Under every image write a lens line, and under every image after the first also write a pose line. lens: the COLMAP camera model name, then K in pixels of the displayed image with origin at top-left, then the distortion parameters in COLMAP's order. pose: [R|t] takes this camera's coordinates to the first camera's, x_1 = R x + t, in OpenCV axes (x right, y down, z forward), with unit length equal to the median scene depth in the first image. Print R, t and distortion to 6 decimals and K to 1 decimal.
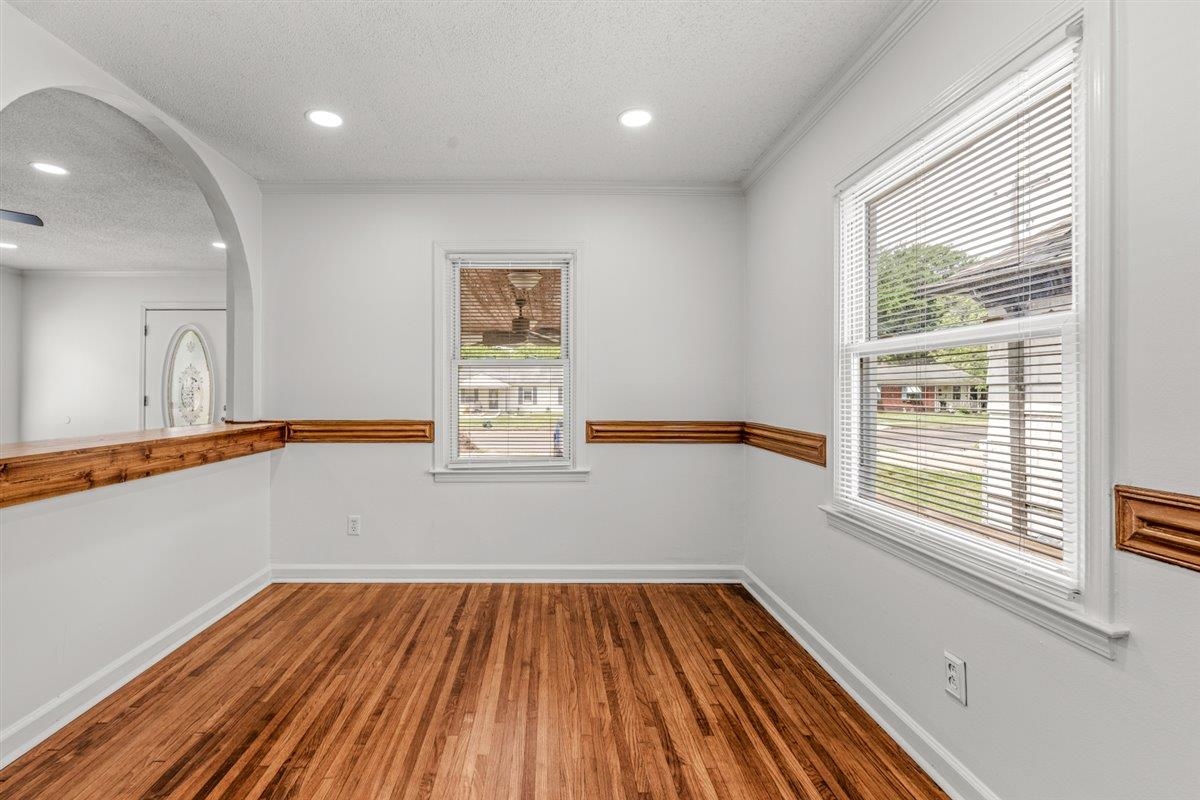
lens RADIAL K [[525.0, 0, 555.2], [0, 525.0, 389.3], [0, 0, 1]] dist [0.008945, -0.002397]
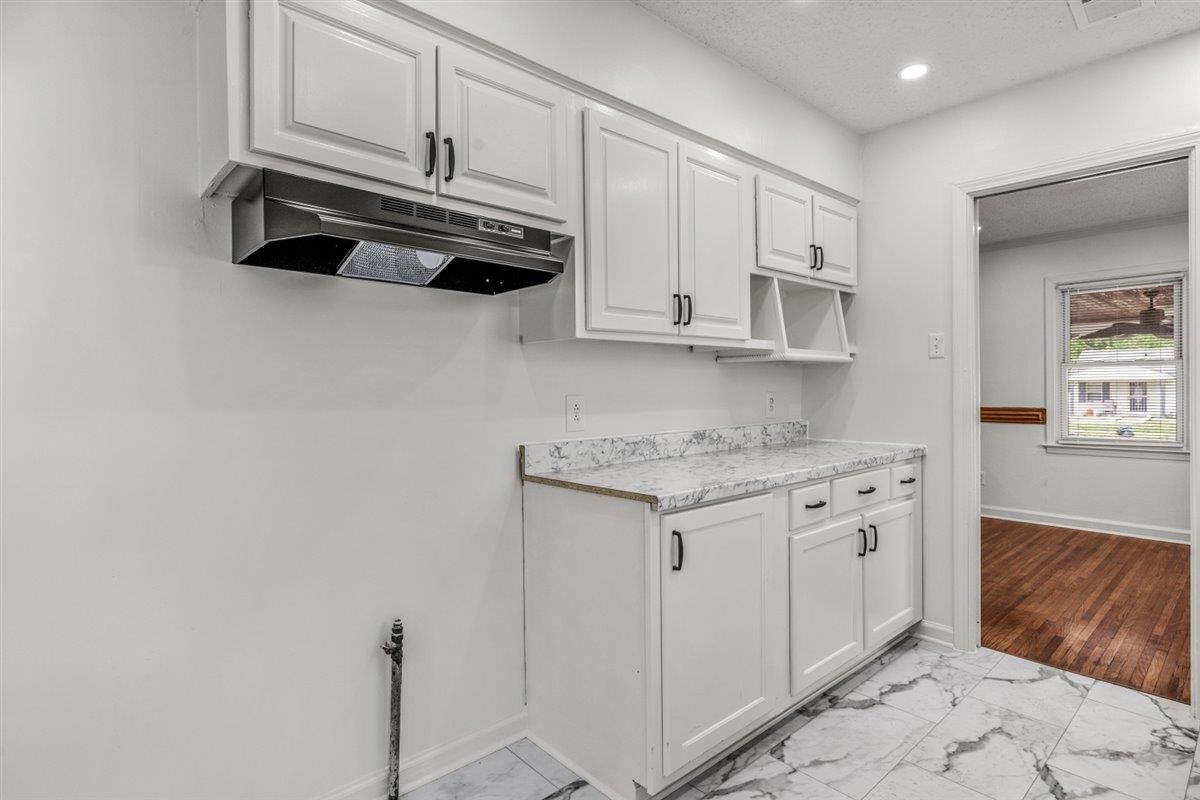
lens RADIAL K [[607.3, 0, 595.7], [0, 607.3, 395.8], [0, 0, 1]] dist [-0.000900, 0.001329]
pose [[0.659319, 0.000729, -0.751863, 0.189238], [0.012531, 0.999850, 0.011959, -0.007164], [0.751759, -0.017306, 0.659211, -0.942909]]
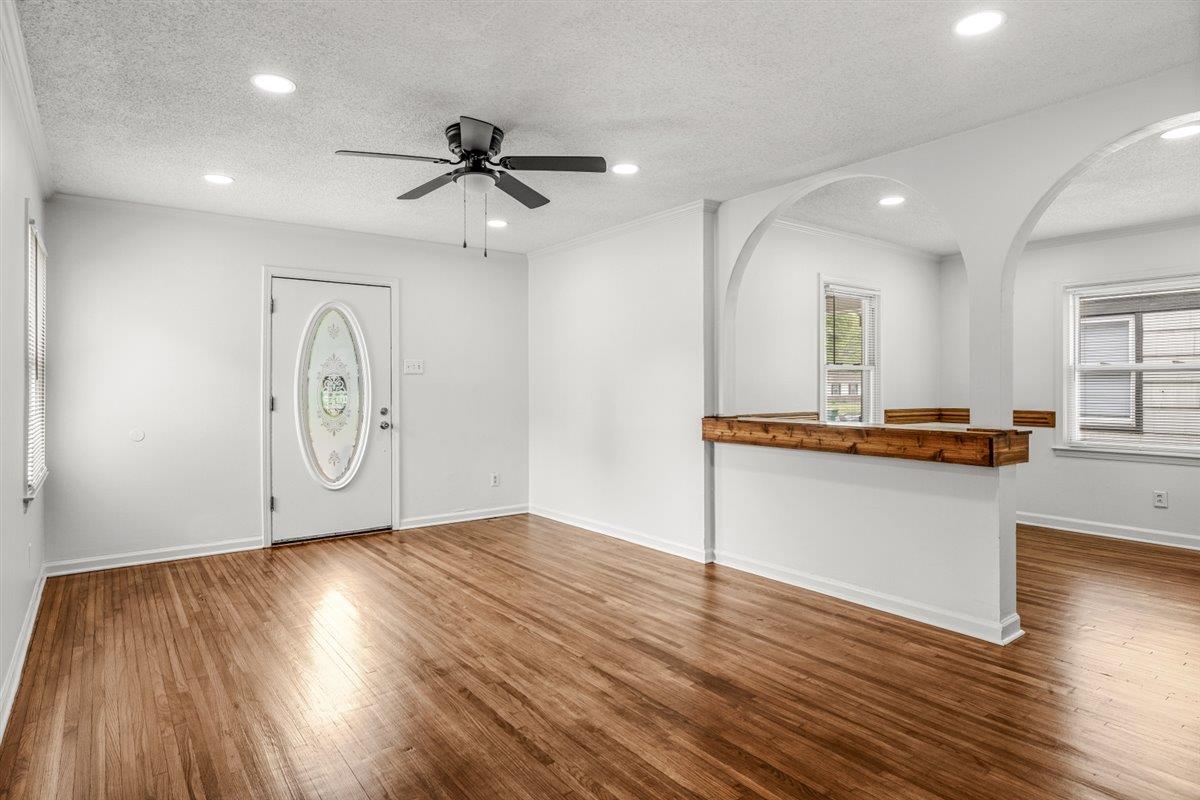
lens RADIAL K [[668.3, 0, 603.0], [0, 668.3, 389.8], [0, 0, 1]] dist [0.006839, 0.002921]
pose [[0.799084, -0.003739, 0.601208, -1.655676], [-0.000114, 0.999980, 0.006371, -0.005520], [-0.601219, -0.005159, 0.799067, 0.005051]]
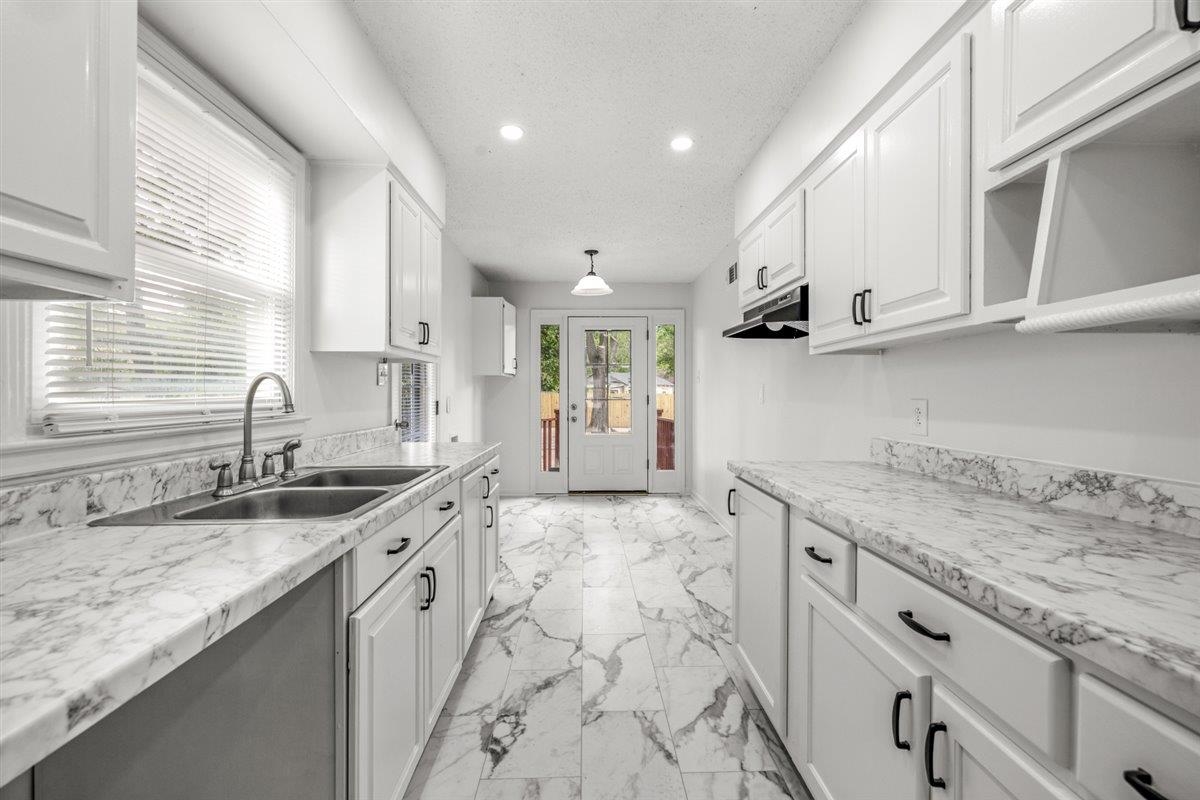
lens RADIAL K [[506.0, 0, 600.4], [0, 506.0, 394.1], [0, 0, 1]] dist [0.000136, 0.001565]
pose [[-0.999750, -0.003687, -0.022064, 0.026803], [-0.003609, 0.999987, -0.003568, -0.001834], [0.022077, -0.003487, -0.999750, 0.080612]]
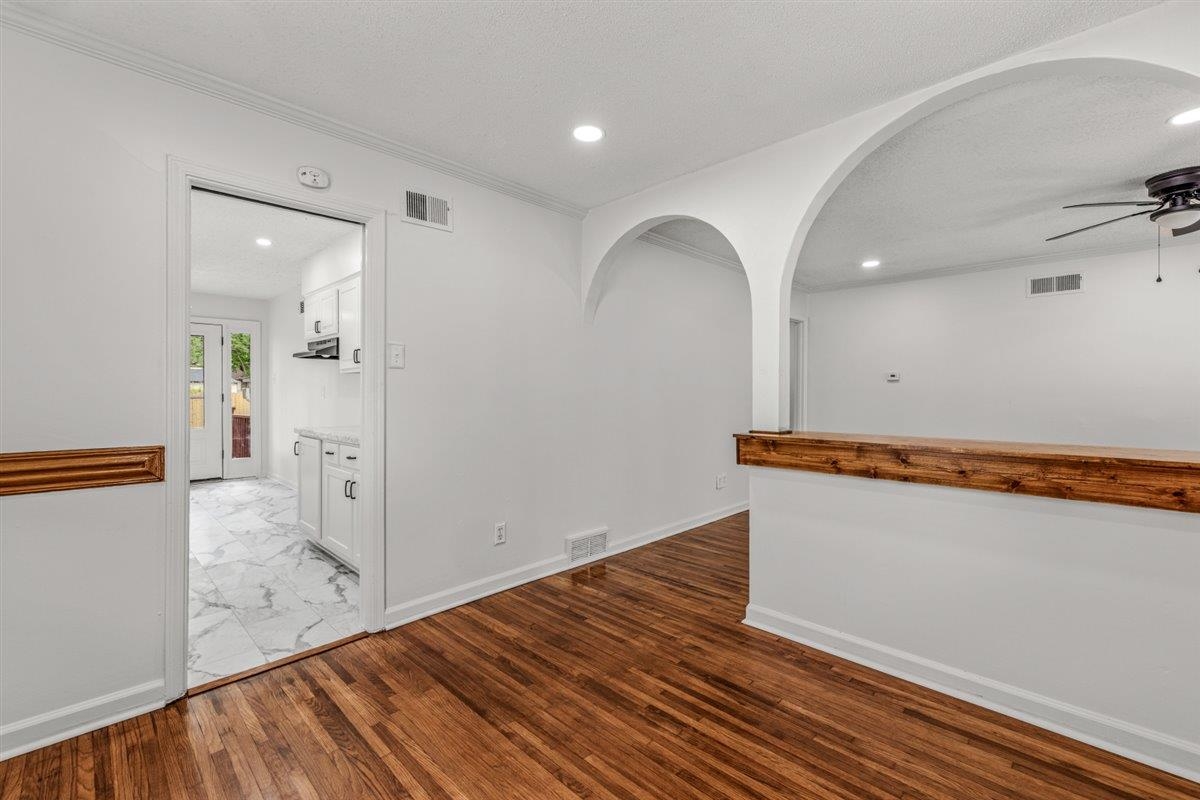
lens RADIAL K [[506.0, 0, 598.0], [0, 506.0, 393.9], [0, 0, 1]] dist [0.000136, 0.001565]
pose [[-0.706025, -0.000330, -0.708187, 0.202827], [0.001769, 0.999996, -0.002229, 0.001853], [0.708185, -0.002826, -0.706021, 0.843315]]
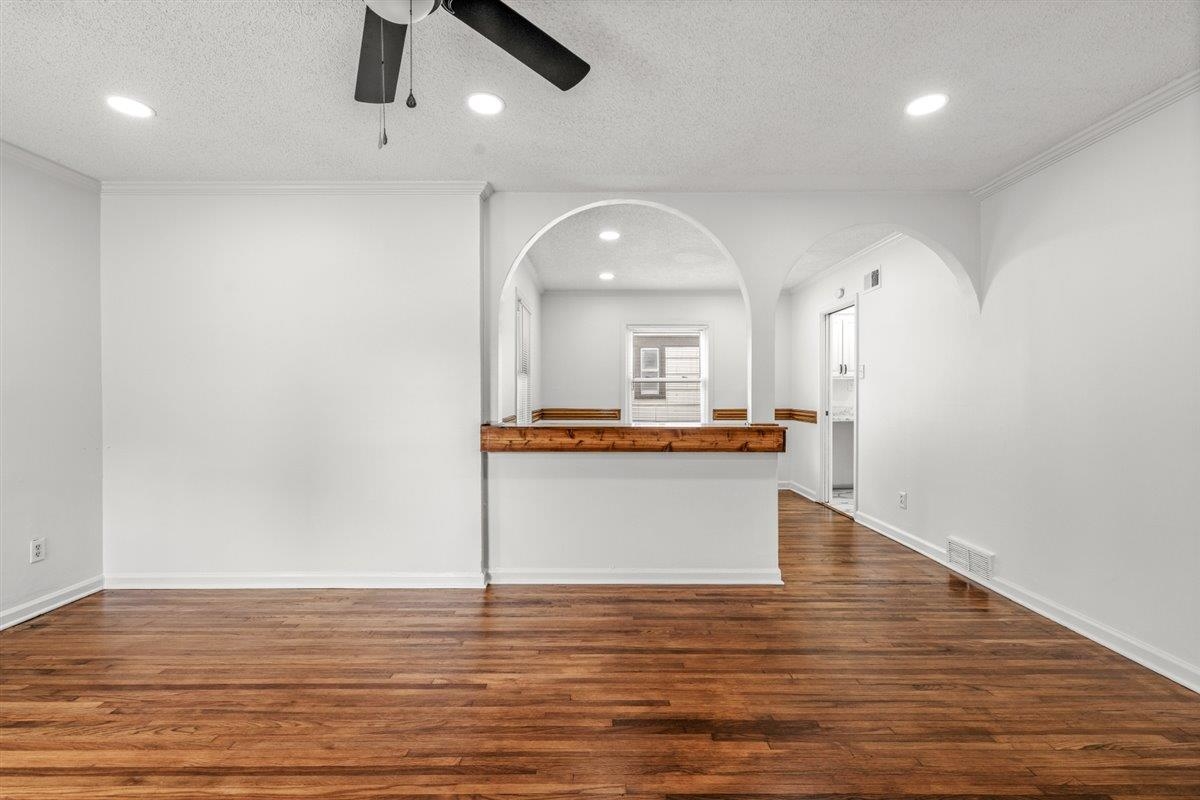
lens RADIAL K [[506.0, 0, 598.9], [0, 506.0, 395.0], [0, 0, 1]] dist [0.000136, 0.001565]
pose [[0.003535, -0.004461, 0.999984, -1.594076], [-0.001523, 0.999989, 0.004467, -0.001113], [-0.999993, -0.001538, 0.003528, 0.783918]]
